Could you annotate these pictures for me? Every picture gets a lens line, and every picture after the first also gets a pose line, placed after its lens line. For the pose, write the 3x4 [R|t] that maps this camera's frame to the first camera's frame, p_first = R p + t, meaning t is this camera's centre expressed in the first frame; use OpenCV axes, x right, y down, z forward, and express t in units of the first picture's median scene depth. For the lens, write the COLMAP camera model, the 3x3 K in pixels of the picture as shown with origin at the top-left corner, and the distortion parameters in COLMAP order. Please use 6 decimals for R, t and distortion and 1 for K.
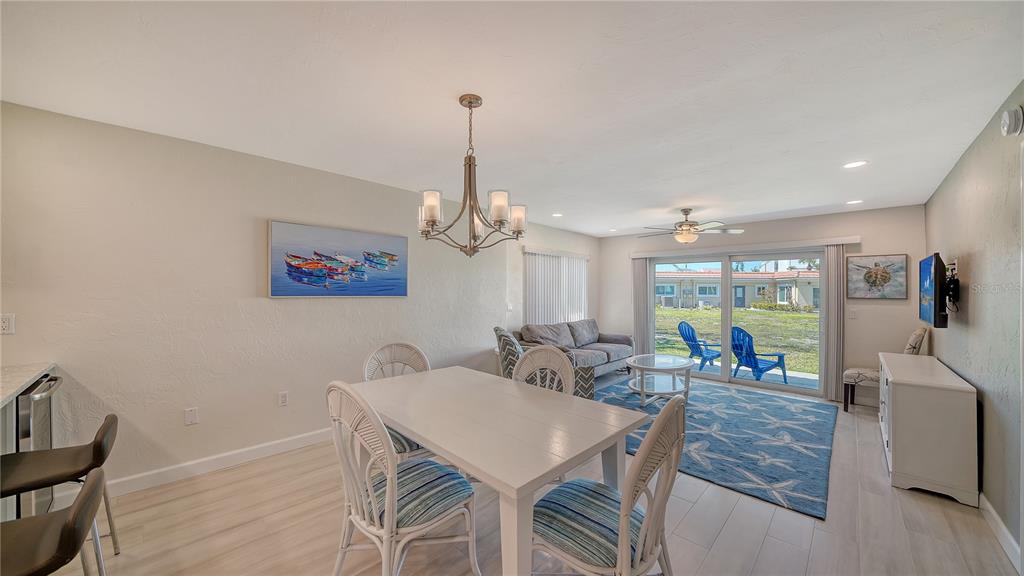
lens RADIAL K [[358.6, 0, 507.6], [0, 358.6, 289.6], [0, 0, 1]] dist [-0.008124, -0.000805]
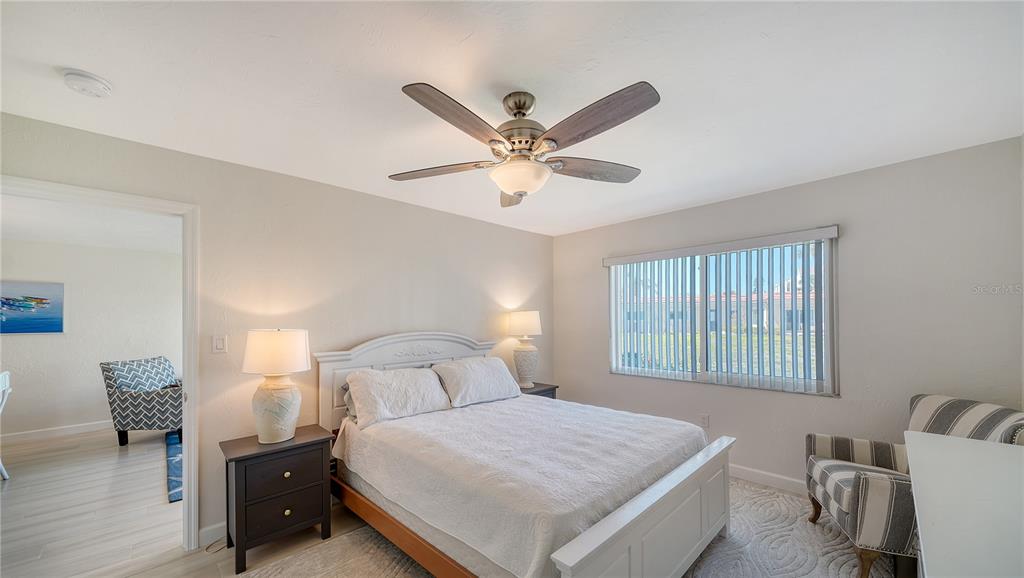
lens RADIAL K [[362.3, 0, 509.6], [0, 362.3, 318.9], [0, 0, 1]] dist [-0.004695, 0.000523]
pose [[0.999447, -0.027474, -0.018734, 1.099316], [0.027582, 0.999604, 0.005519, 0.006016], [0.018575, -0.006033, 0.999809, -0.153456]]
